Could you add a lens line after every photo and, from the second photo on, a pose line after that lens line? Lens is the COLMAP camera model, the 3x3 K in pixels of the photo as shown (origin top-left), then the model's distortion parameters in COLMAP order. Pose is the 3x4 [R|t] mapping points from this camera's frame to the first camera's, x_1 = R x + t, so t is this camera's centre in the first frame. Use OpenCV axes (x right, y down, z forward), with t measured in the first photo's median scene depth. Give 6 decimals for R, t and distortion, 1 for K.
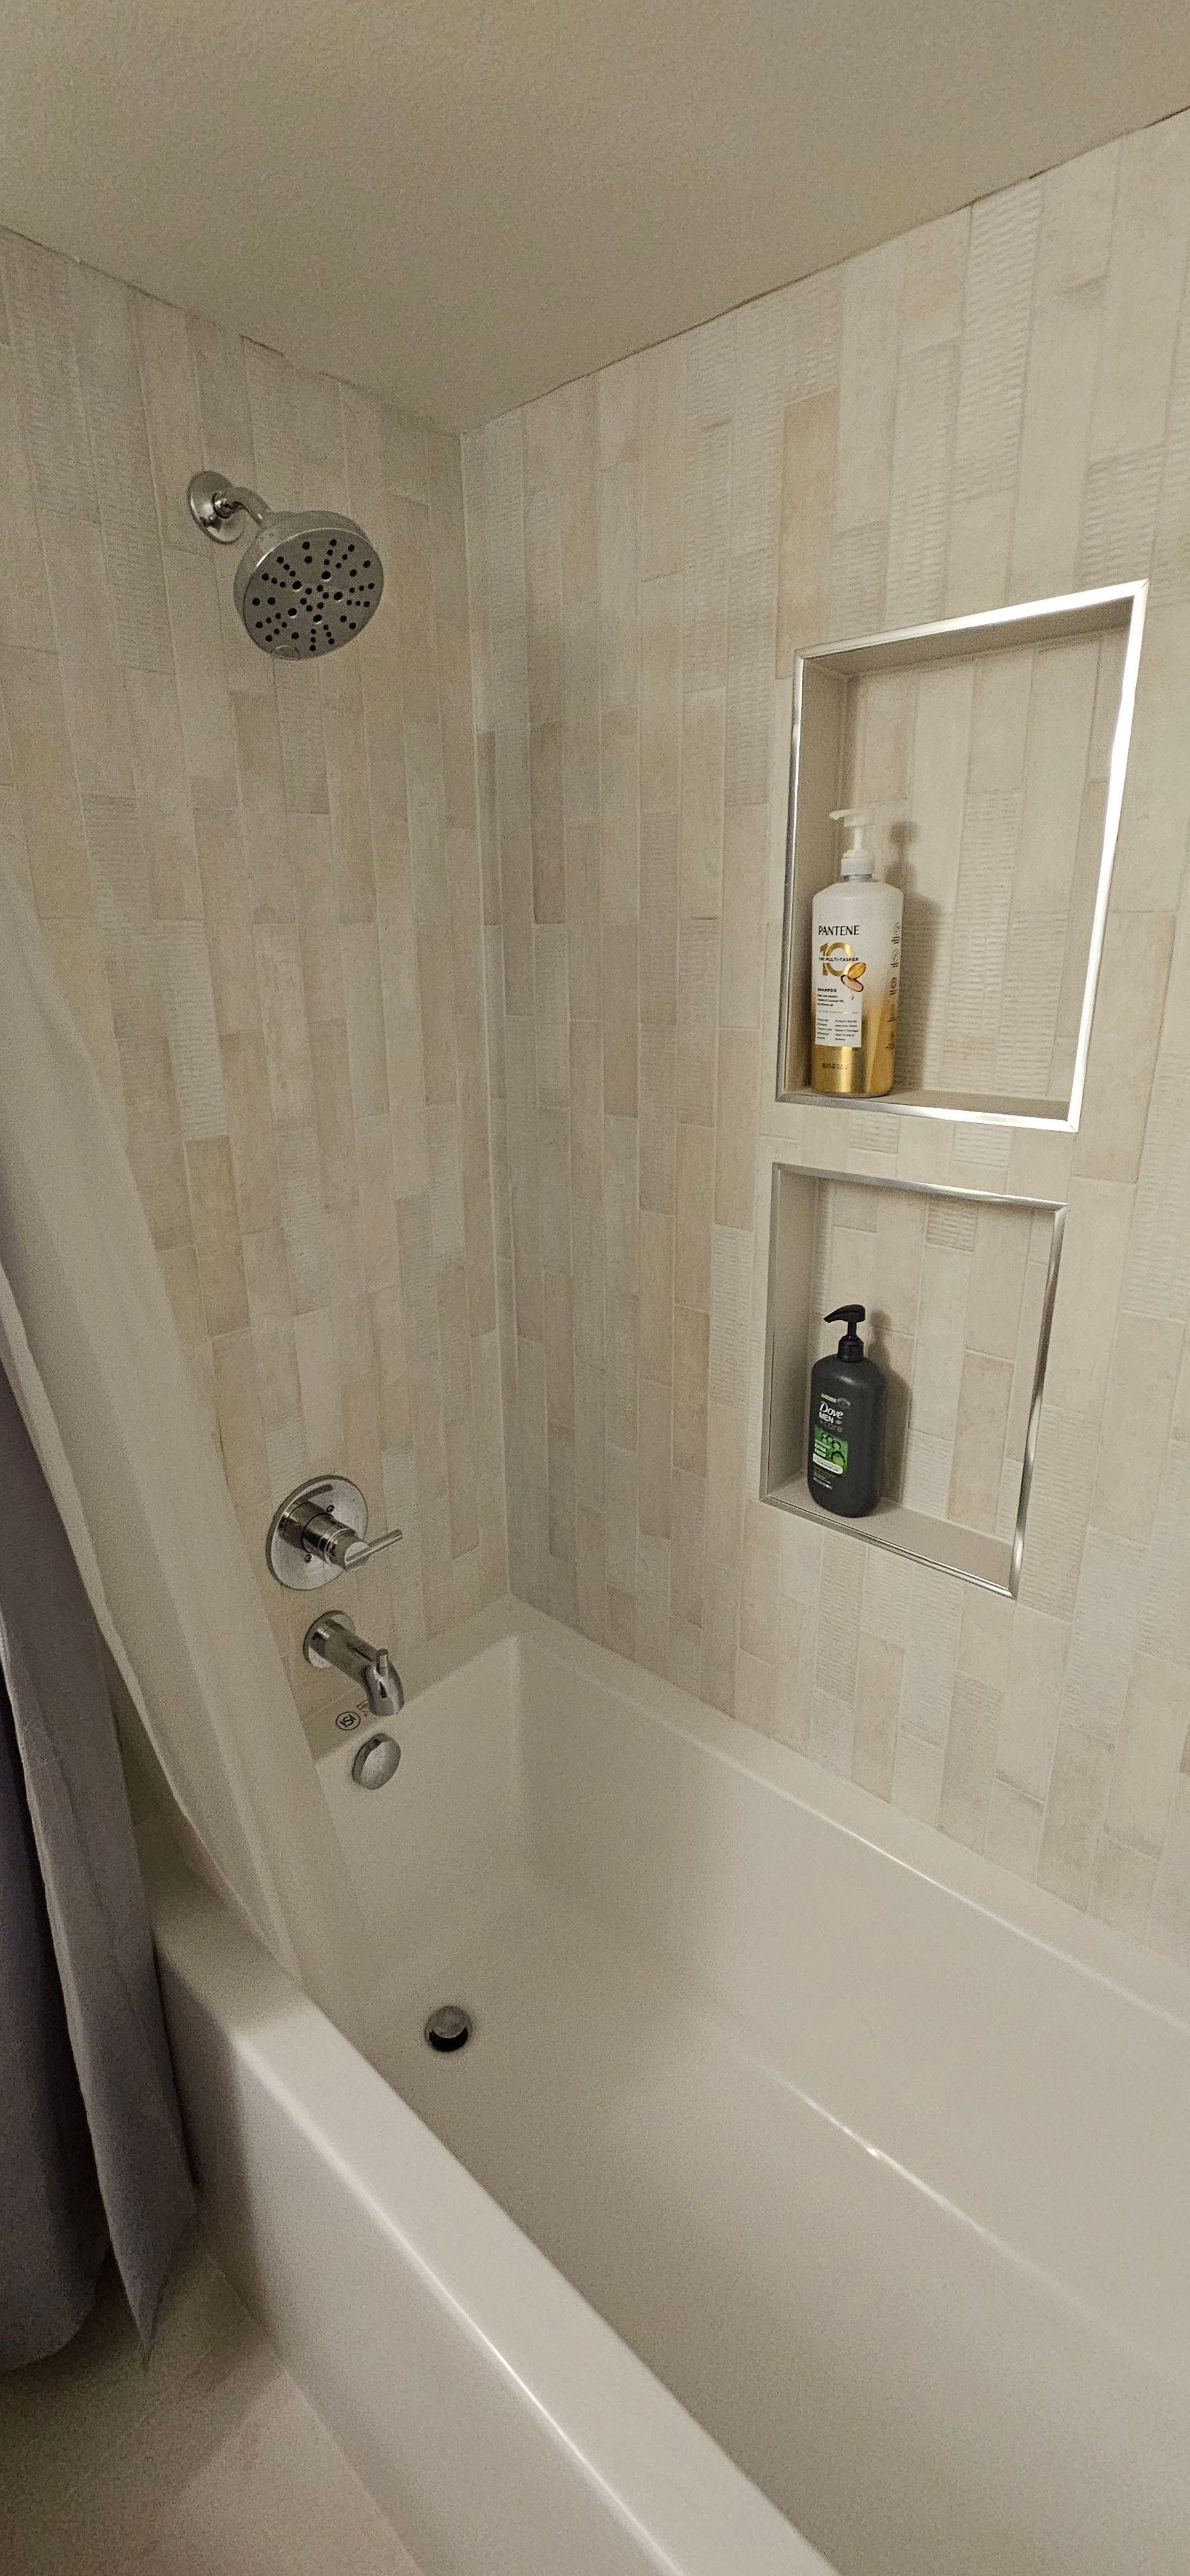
lens RADIAL K [[1059.5, 0, 594.0], [0, 1059.5, 1280.1], [0, 0, 1]] dist [-0.003432, 0.000672]
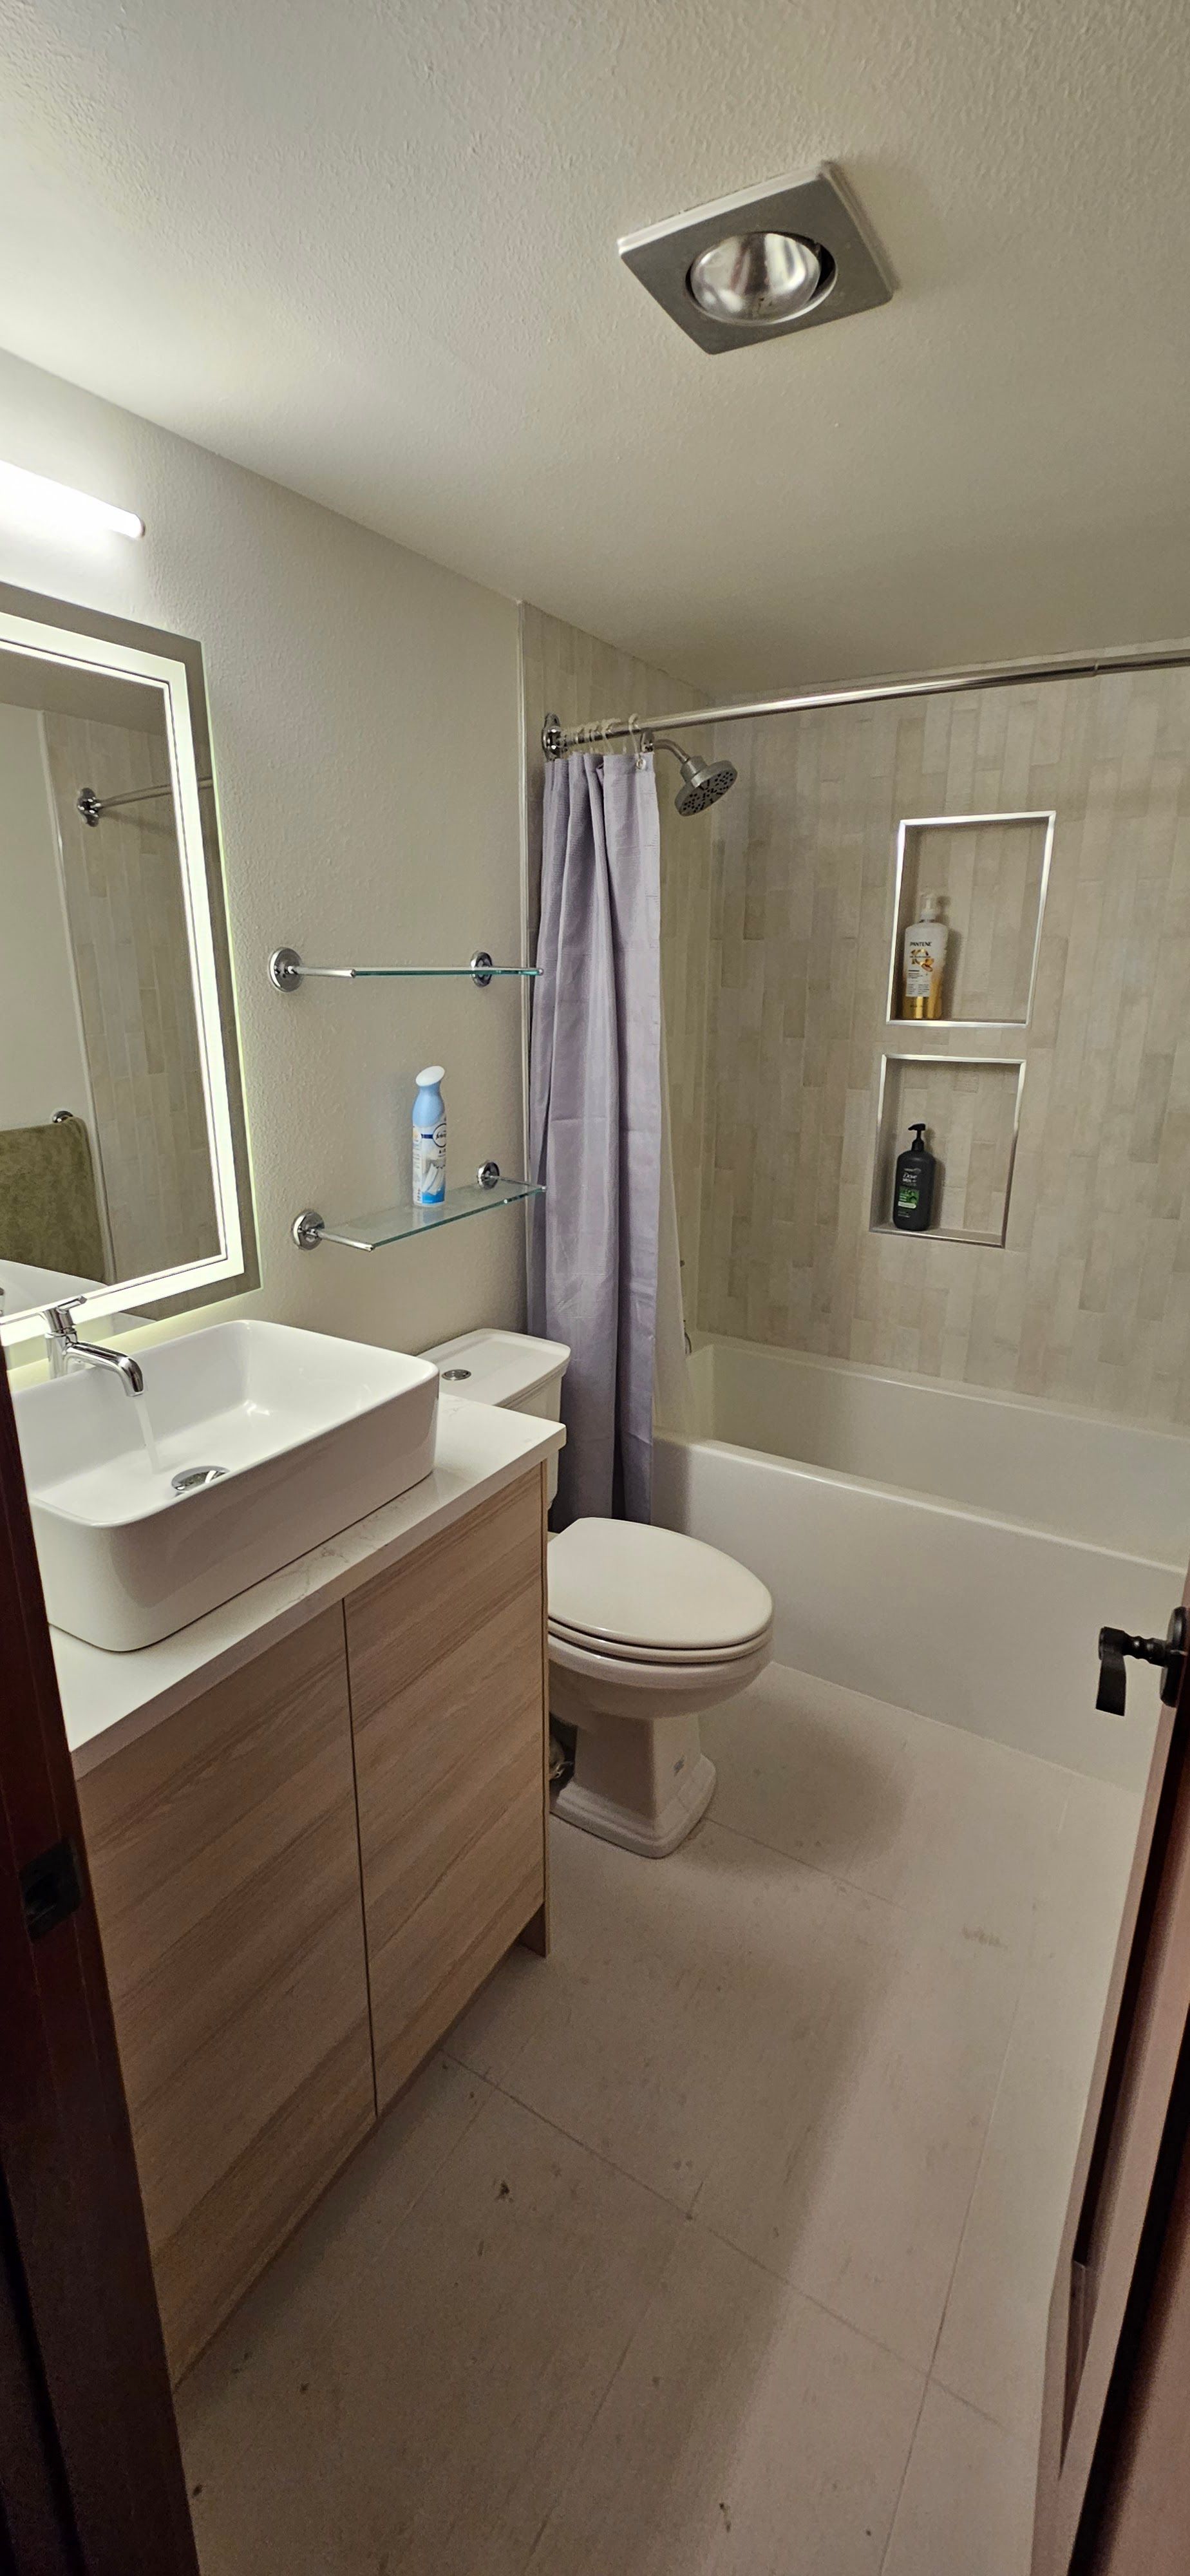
lens RADIAL K [[1059.5, 0, 595.5], [0, 1059.5, 1284.3], [0, 0, 1]] dist [-0.003432, 0.000672]
pose [[0.986233, -0.034622, 0.161696, -0.728427], [0.038396, 0.999057, -0.020271, 0.356082], [-0.160842, 0.026201, 0.986632, -0.941493]]
